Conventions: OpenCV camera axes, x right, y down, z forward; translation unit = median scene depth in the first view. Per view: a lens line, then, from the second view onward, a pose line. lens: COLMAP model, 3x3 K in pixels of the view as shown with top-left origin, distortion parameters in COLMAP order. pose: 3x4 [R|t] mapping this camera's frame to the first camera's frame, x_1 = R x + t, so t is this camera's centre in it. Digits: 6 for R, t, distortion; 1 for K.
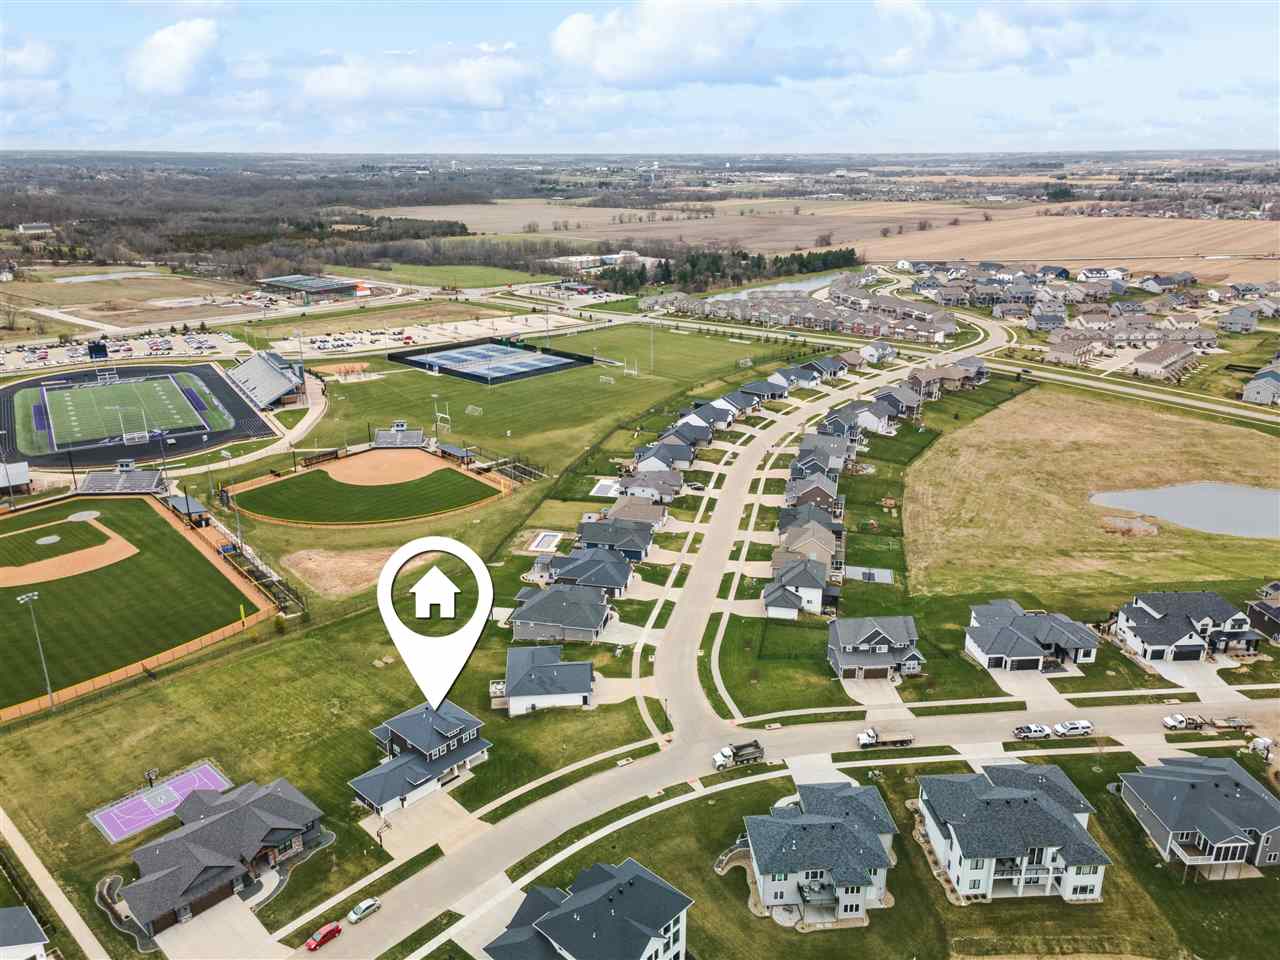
lens RADIAL K [[978.0, 0, 597.5], [0, 978.0, 491.1], [0, 0, 1]] dist [0.176695, -0.097535]
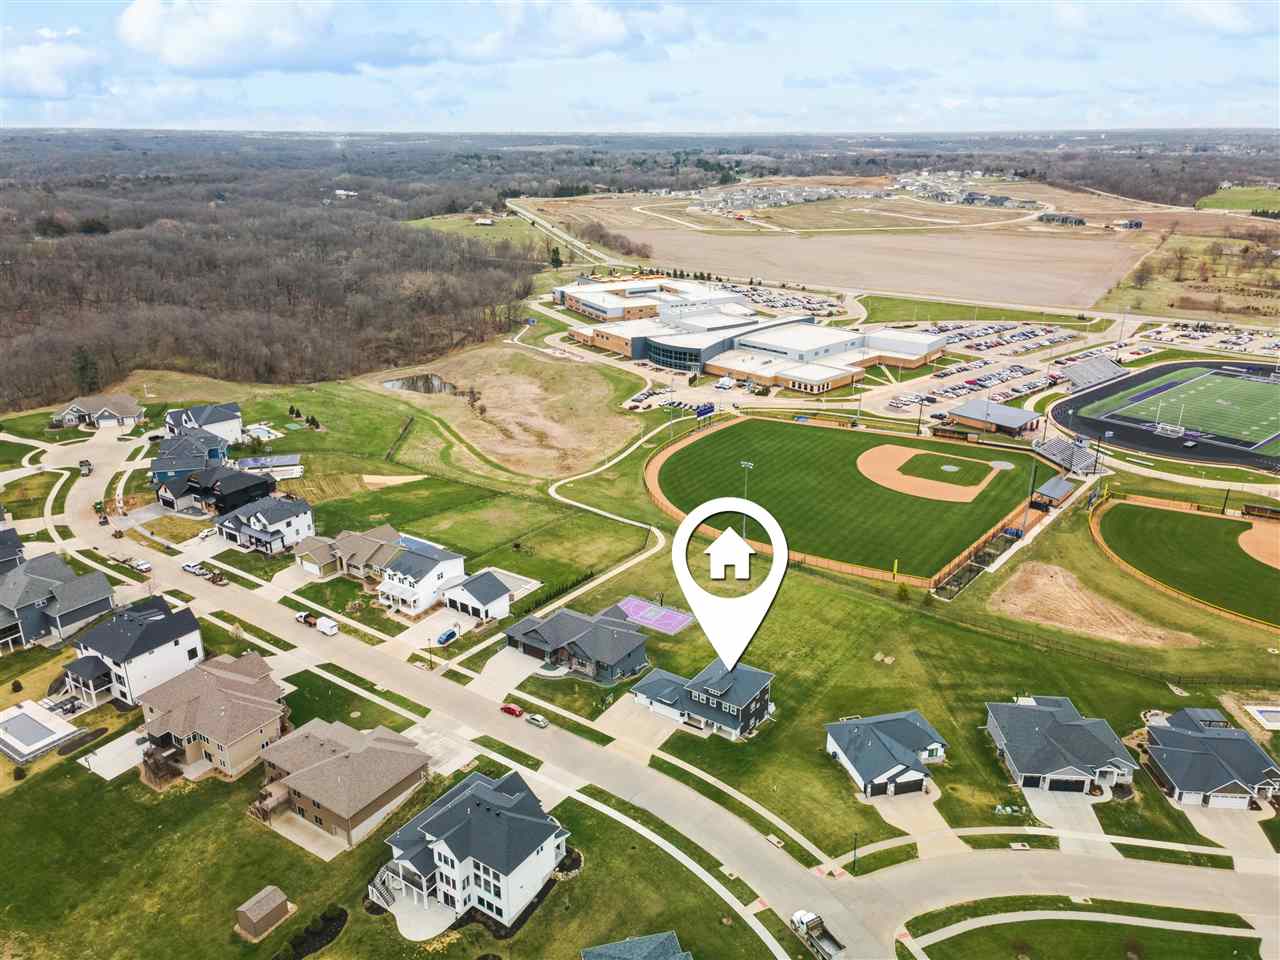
lens RADIAL K [[935.8, 0, 640.0], [0, 935.8, 480.0], [0, 0, 1]] dist [0.031446, 0.040753]
pose [[0.193829, 0.362739, -0.911510, 0.658008], [-0.339953, 0.896398, 0.284436, -0.212783], [0.920251, 0.254738, 0.297062, 0.569257]]
